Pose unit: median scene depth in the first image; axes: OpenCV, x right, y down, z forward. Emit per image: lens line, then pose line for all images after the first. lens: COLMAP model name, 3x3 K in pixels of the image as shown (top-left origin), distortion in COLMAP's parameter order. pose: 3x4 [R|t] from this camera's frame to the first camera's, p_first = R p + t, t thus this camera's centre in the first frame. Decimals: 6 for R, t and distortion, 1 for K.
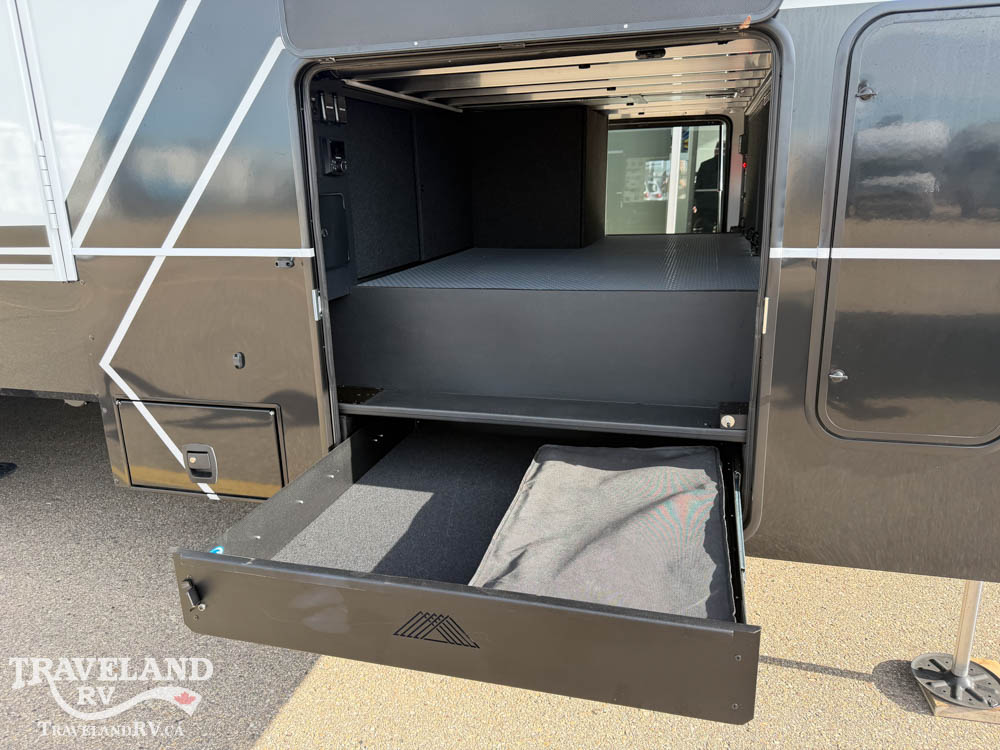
lens RADIAL K [[713.8, 0, 500.0], [0, 713.8, 375.0], [0, 0, 1]] dist [0.008679, -0.002207]
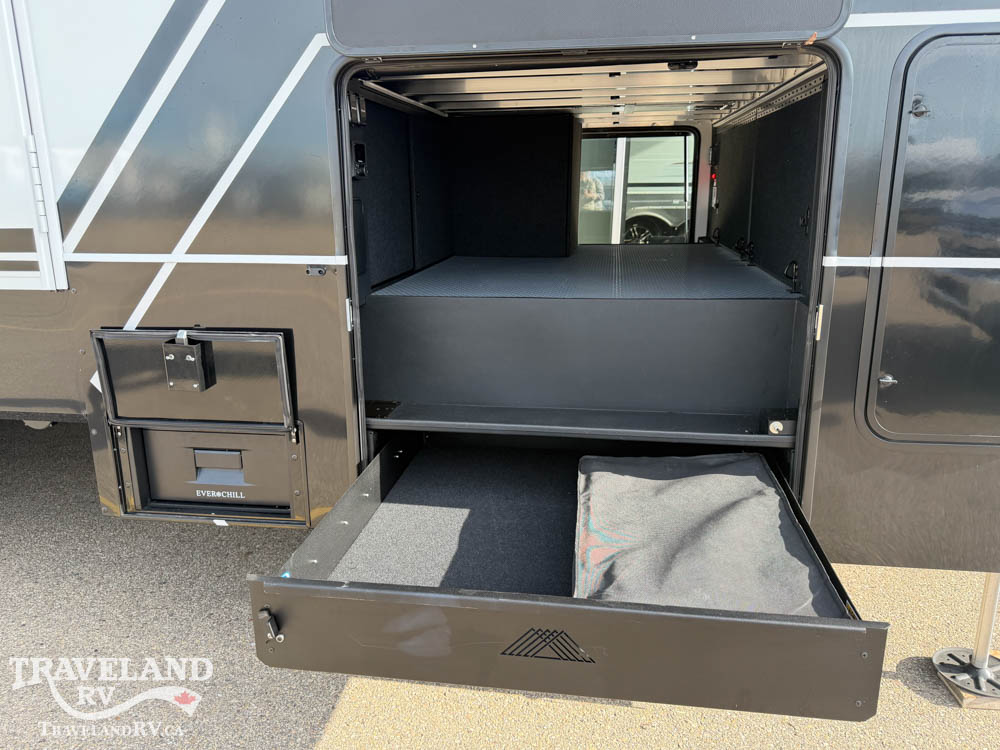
lens RADIAL K [[740.8, 0, 498.5], [0, 740.8, 374.2], [0, 0, 1]] dist [0.018362, -0.013799]
pose [[0.992761, -0.013472, 0.119348, -0.180546], [0.015952, 0.999676, -0.019845, 0.003856], [-0.119042, 0.021605, 0.992654, -0.000700]]
